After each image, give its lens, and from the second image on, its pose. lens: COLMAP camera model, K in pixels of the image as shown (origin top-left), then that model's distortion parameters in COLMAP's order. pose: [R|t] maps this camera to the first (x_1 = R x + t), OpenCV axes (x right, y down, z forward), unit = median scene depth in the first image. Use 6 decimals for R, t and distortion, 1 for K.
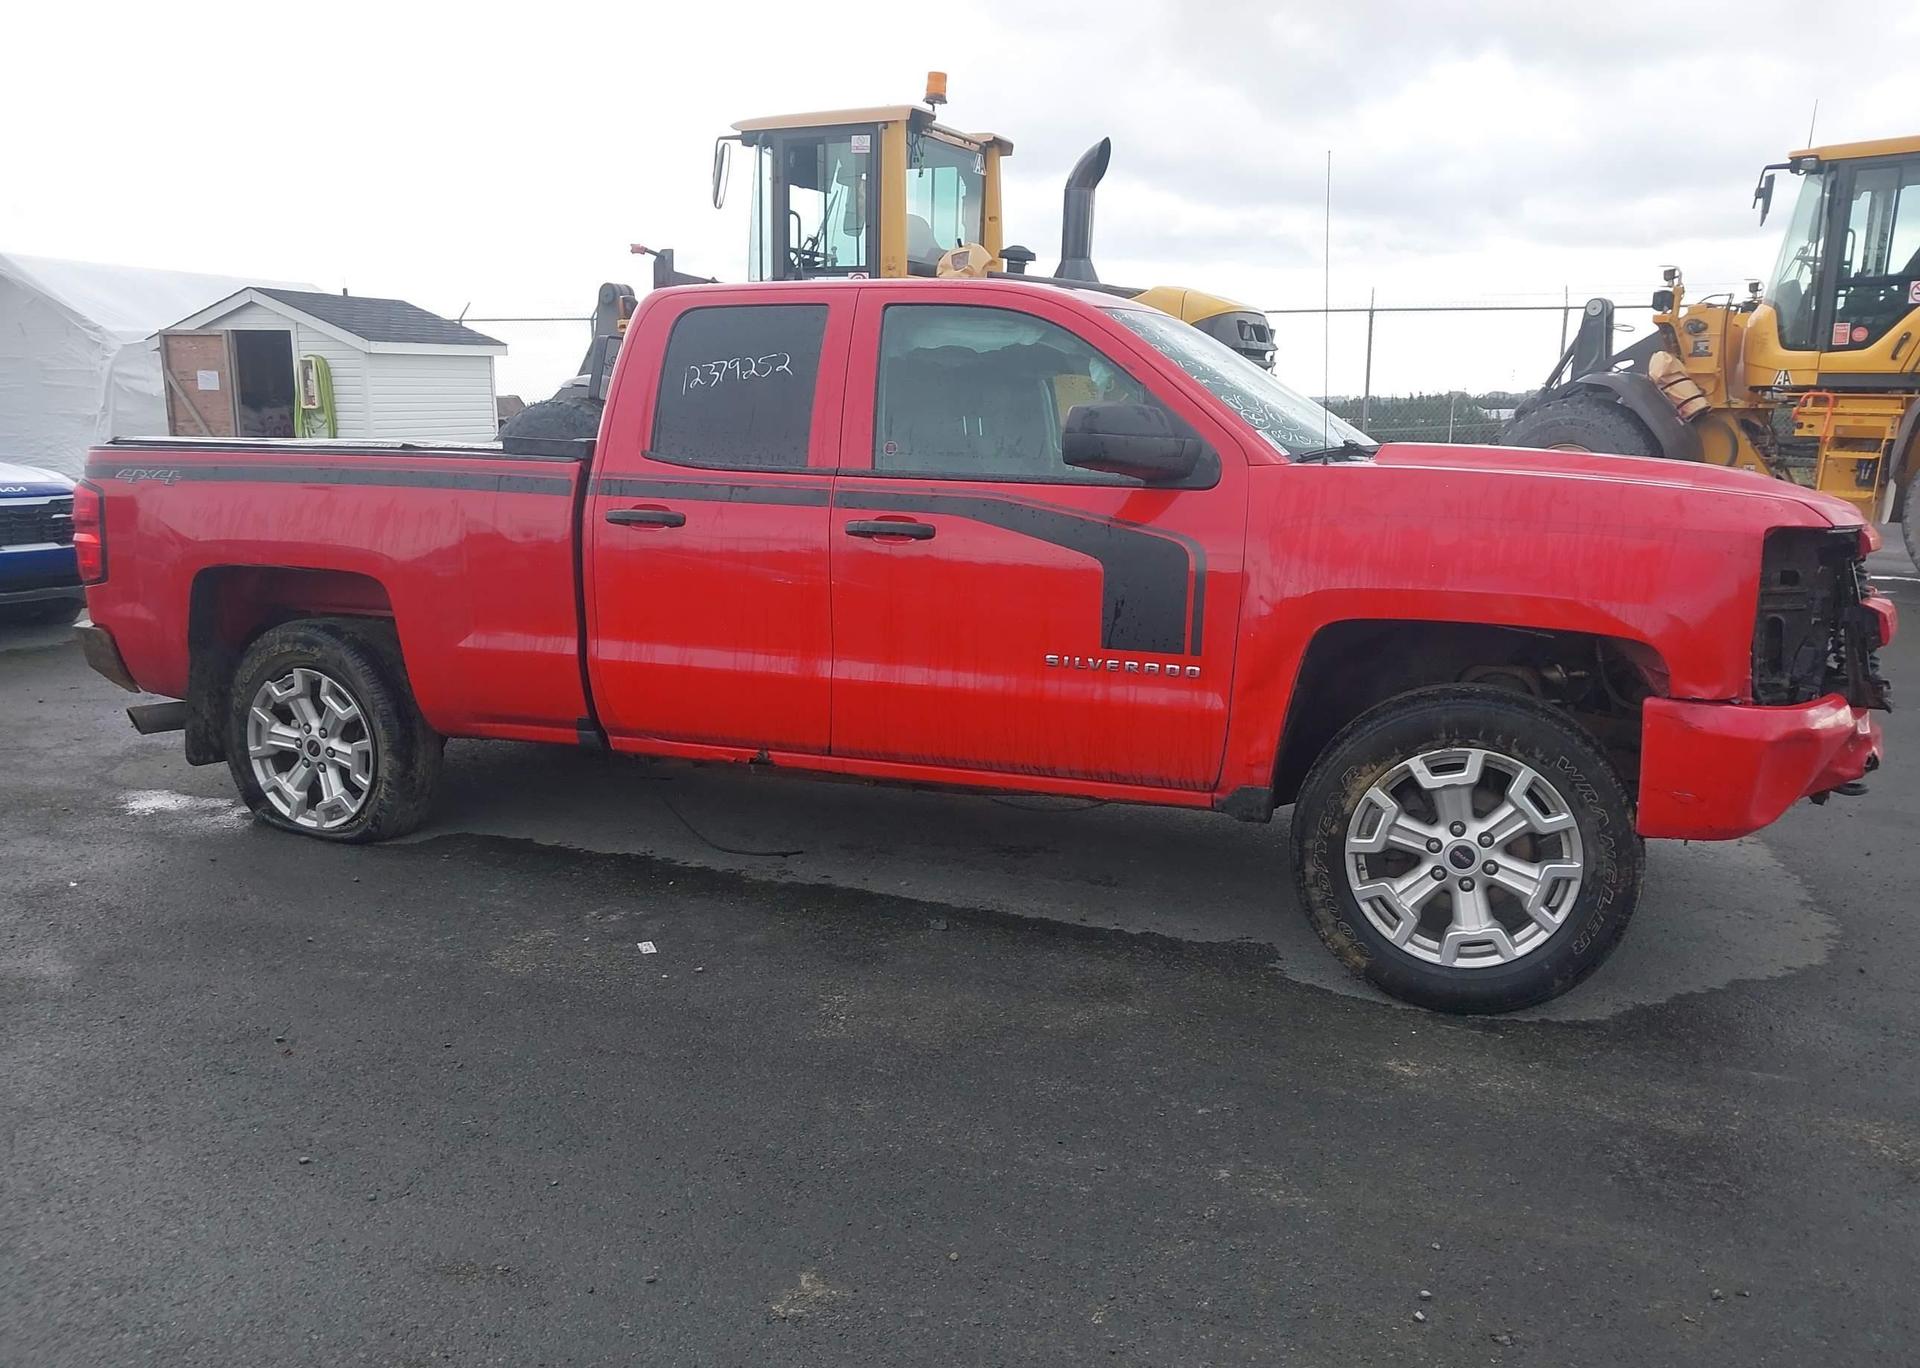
lens RADIAL K [[1509.1, 0, 945.4], [0, 1509.1, 688.9], [0, 0, 1]] dist [0.043403, -0.062720]
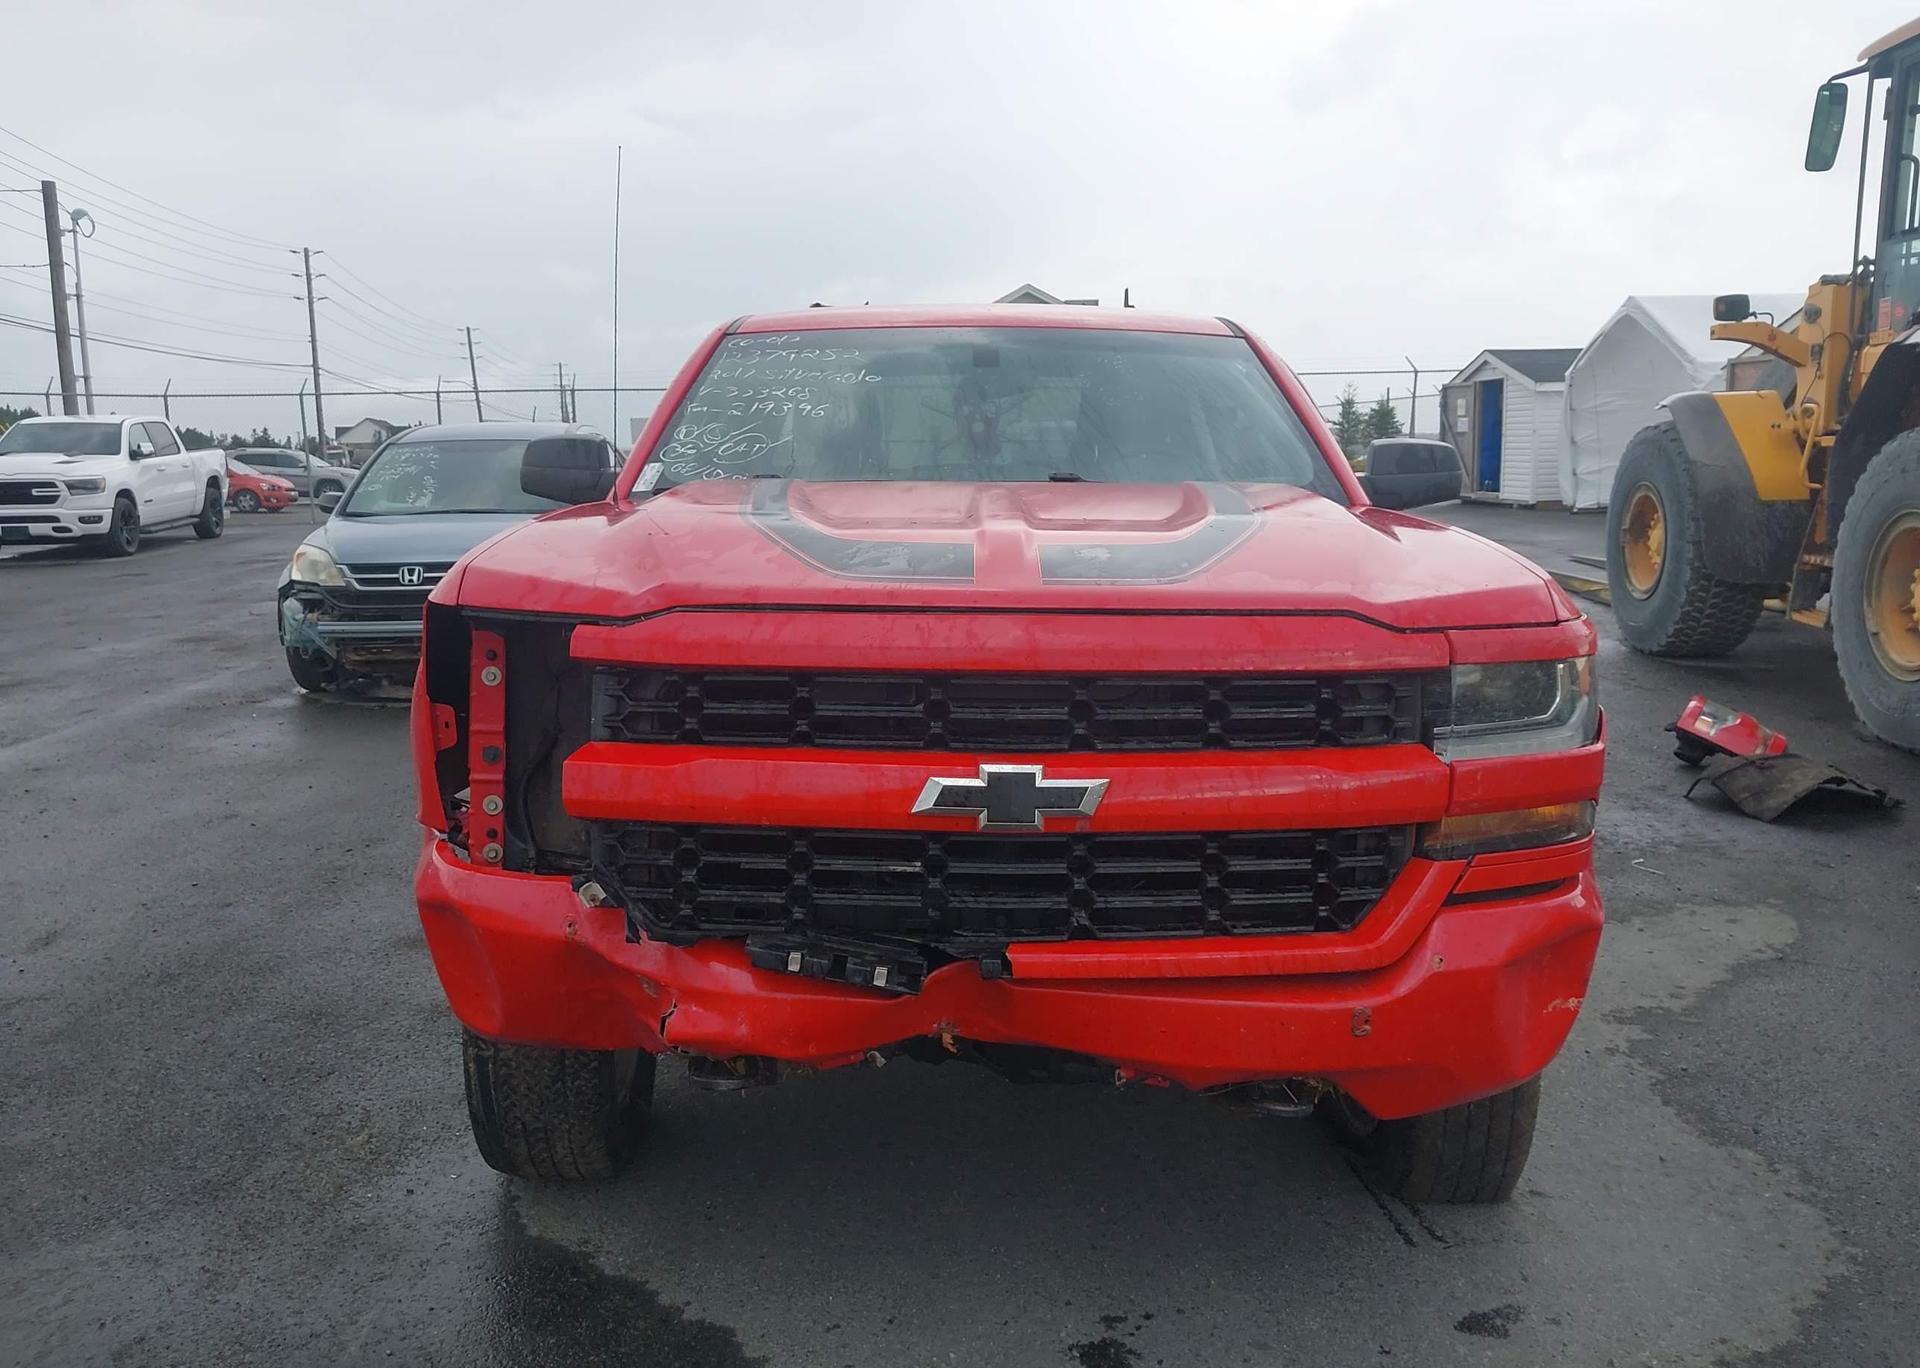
lens RADIAL K [[1509.1, 0, 929.1], [0, 1509.1, 695.9], [0, 0, 1]] dist [0.043403, -0.062720]
pose [[0.362793, 0.133693, -0.922229, 0.983461], [-0.147336, 0.985436, 0.084895, -0.117669], [0.920148, 0.105078, 0.377208, 0.732487]]
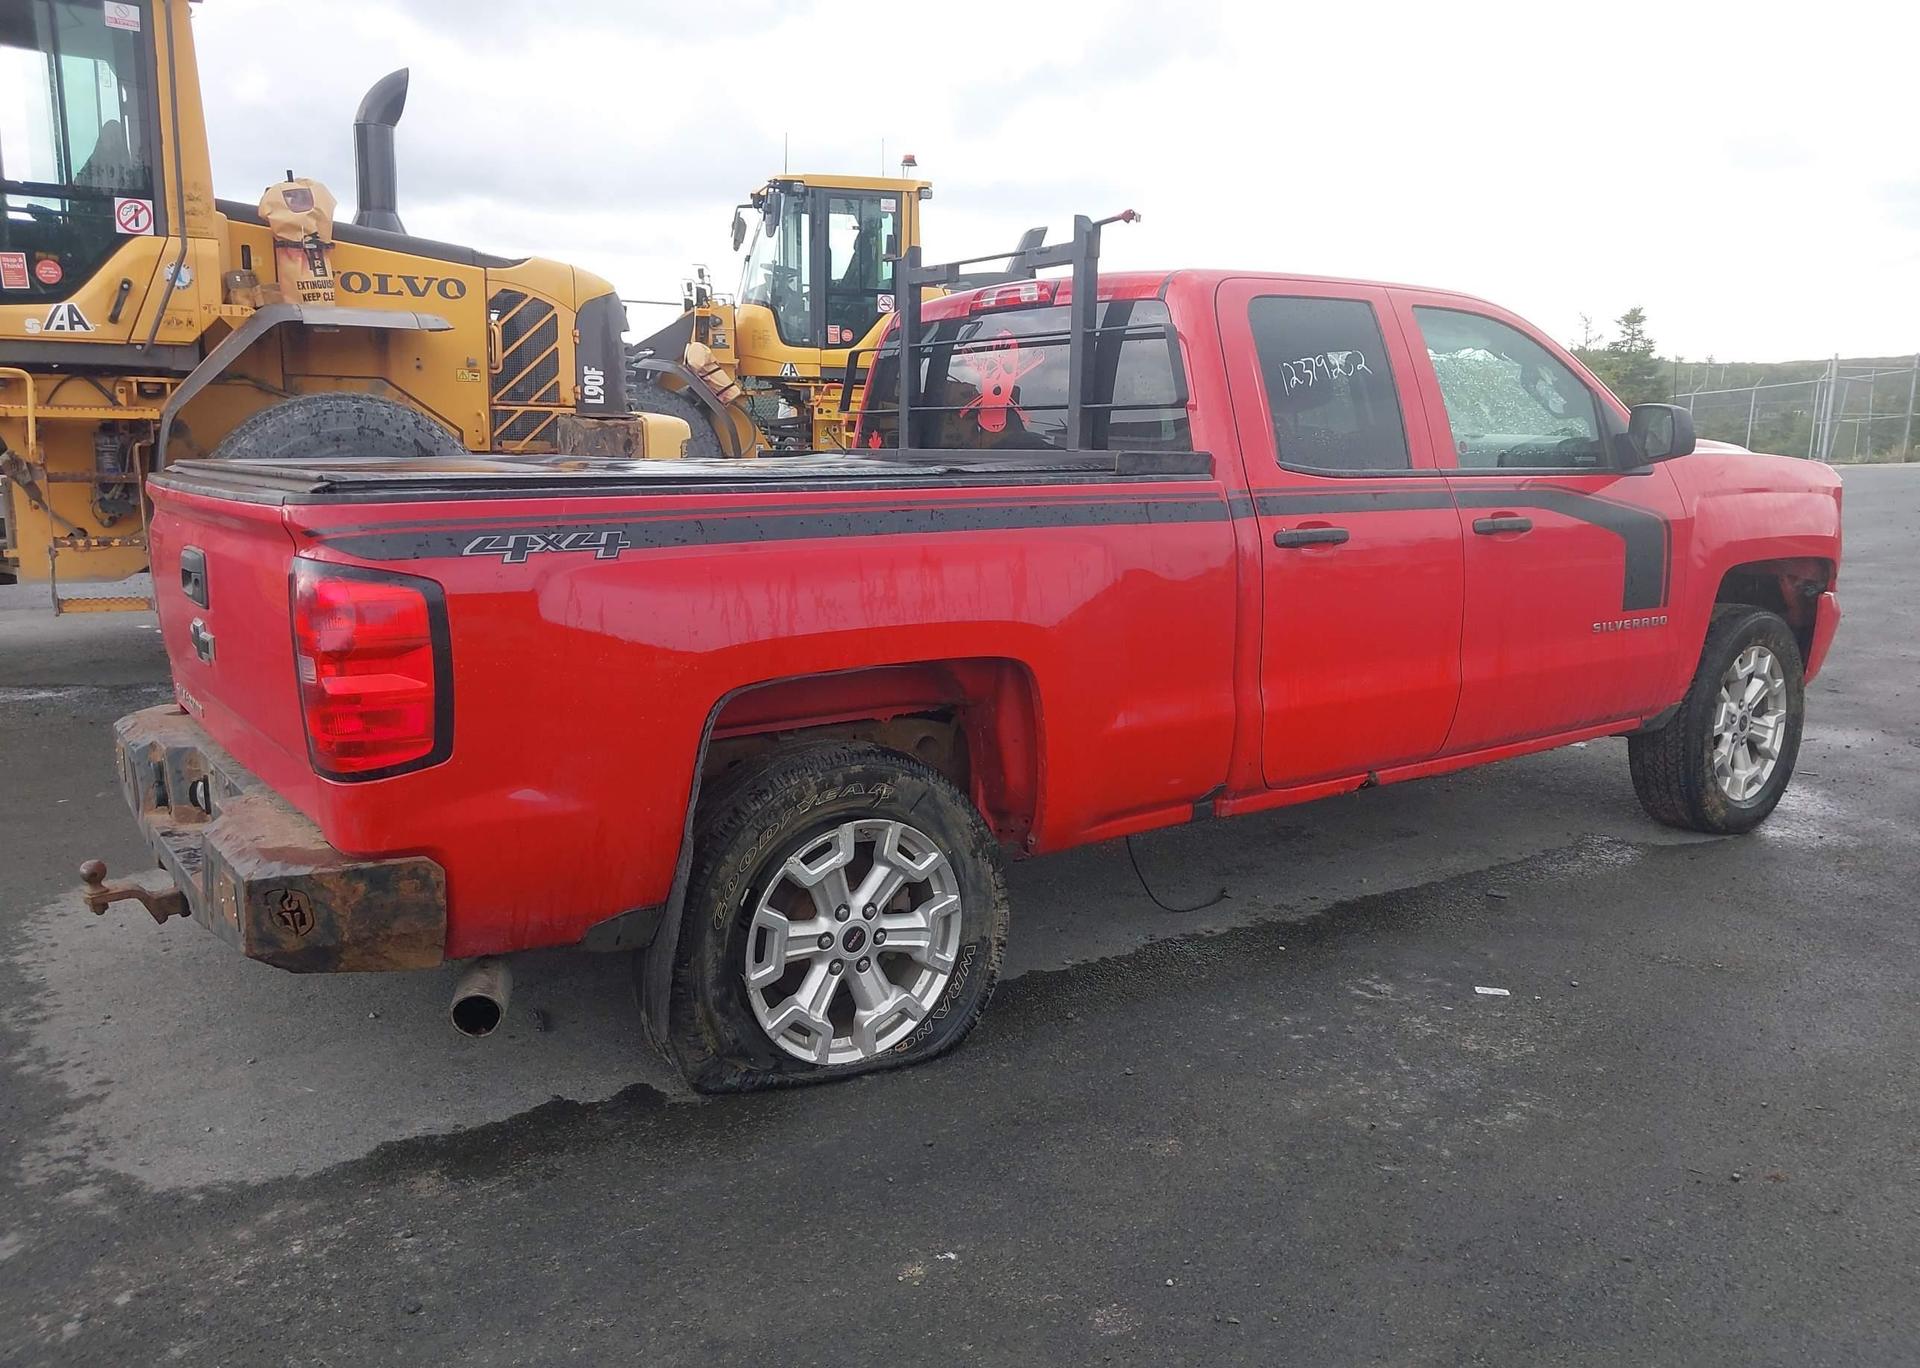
lens RADIAL K [[1509.1, 0, 947.1], [0, 1509.1, 692.4], [0, 0, 1]] dist [0.043403, -0.062720]
pose [[0.543590, -0.161799, 0.823609, -1.047937], [0.147316, 0.984404, 0.096157, -0.140155], [-0.826322, 0.069060, 0.558948, 0.690842]]
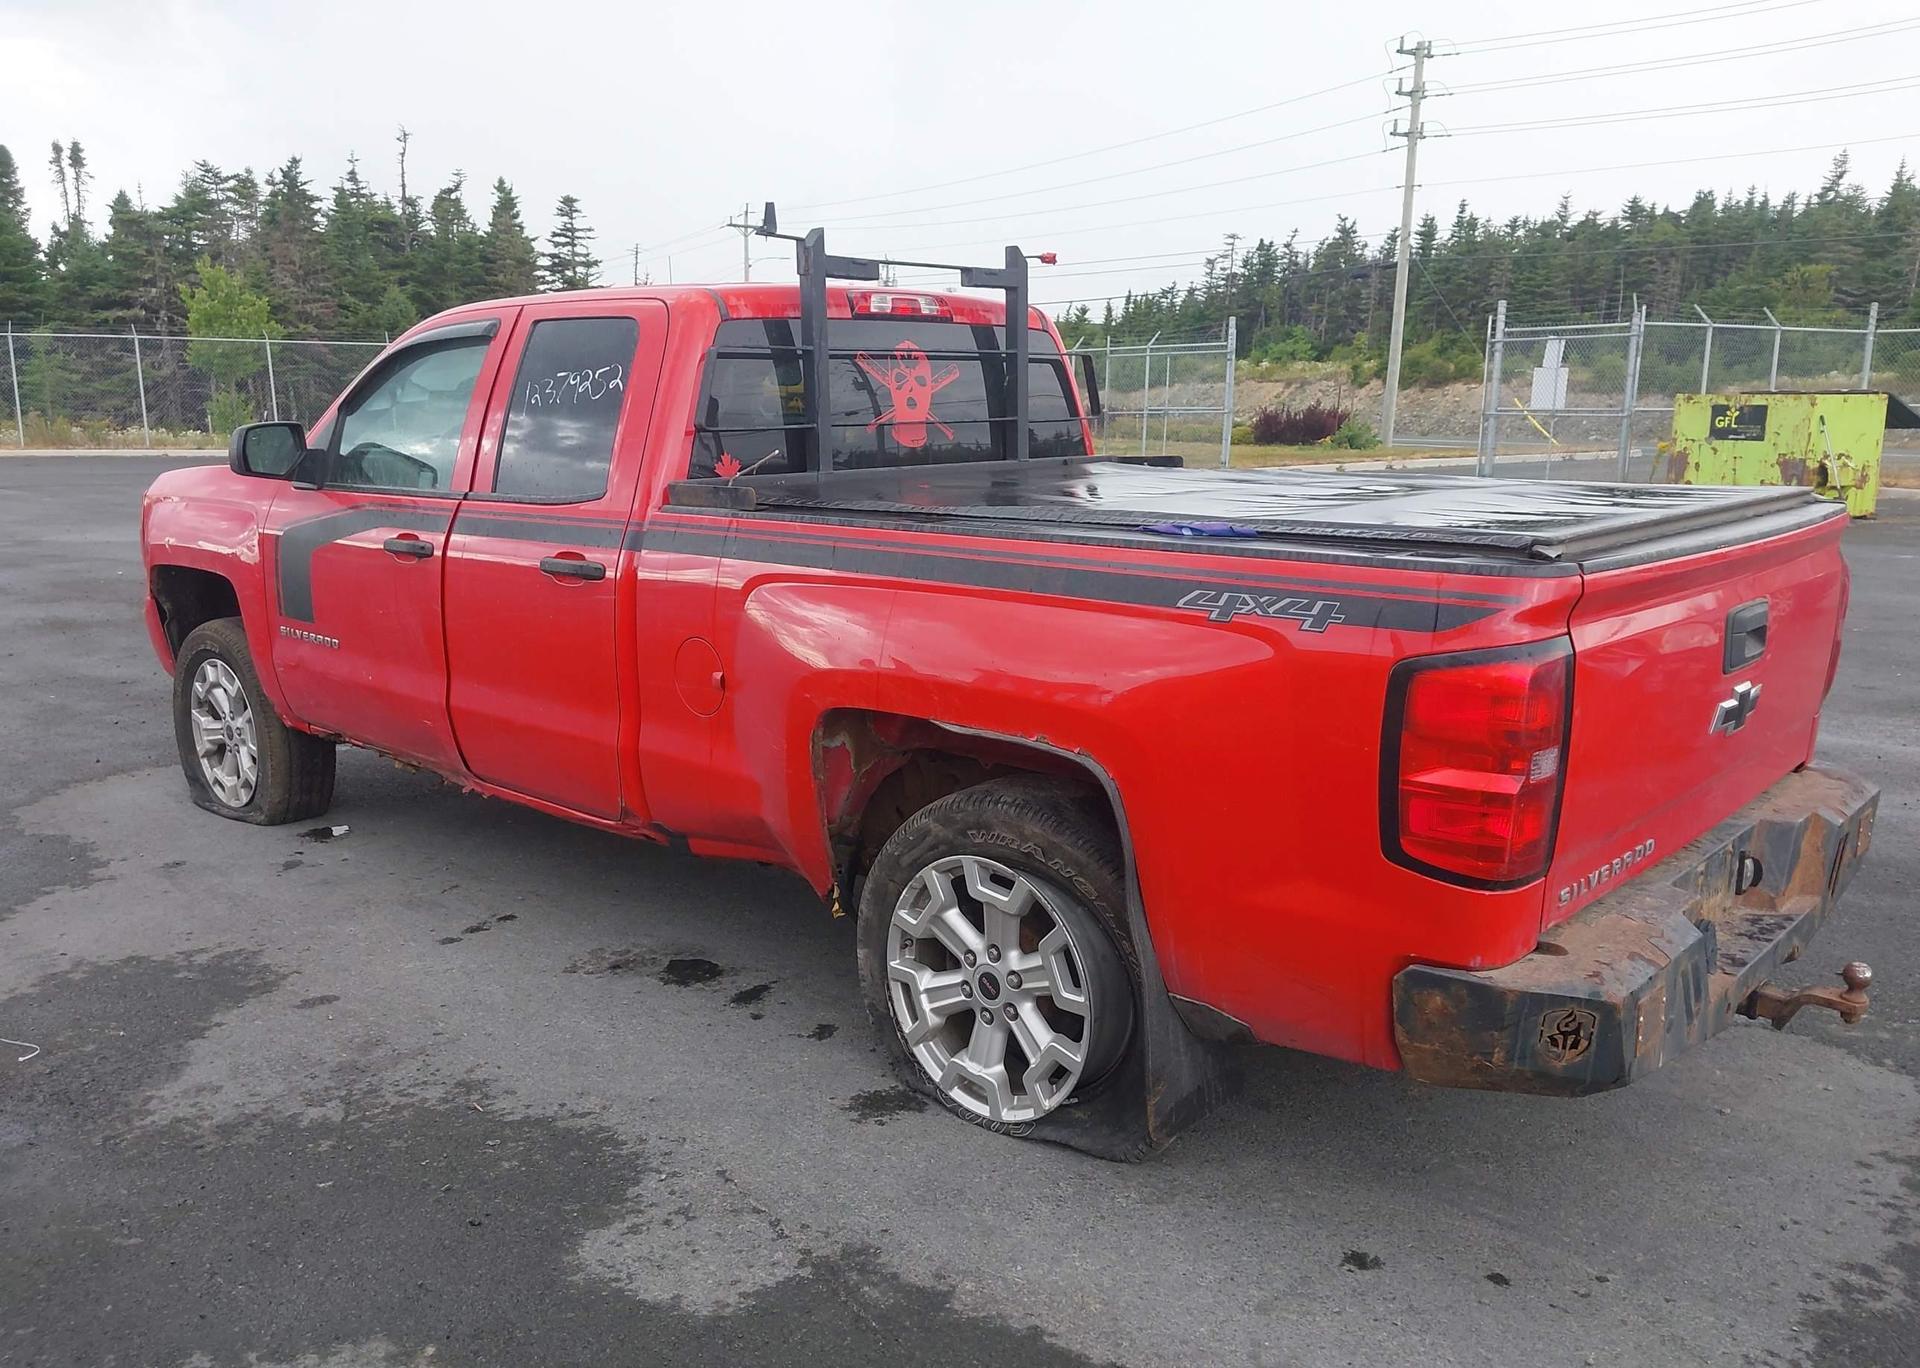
lens RADIAL K [[1509.1, 0, 940.5], [0, 1509.1, 682.2], [0, 0, 1]] dist [0.043403, -0.062720]
pose [[-0.935438, -0.079362, 0.344467, -0.530330], [0.047885, 0.937040, 0.345922, -0.401866], [-0.350232, 0.340084, -0.872743, 2.101562]]
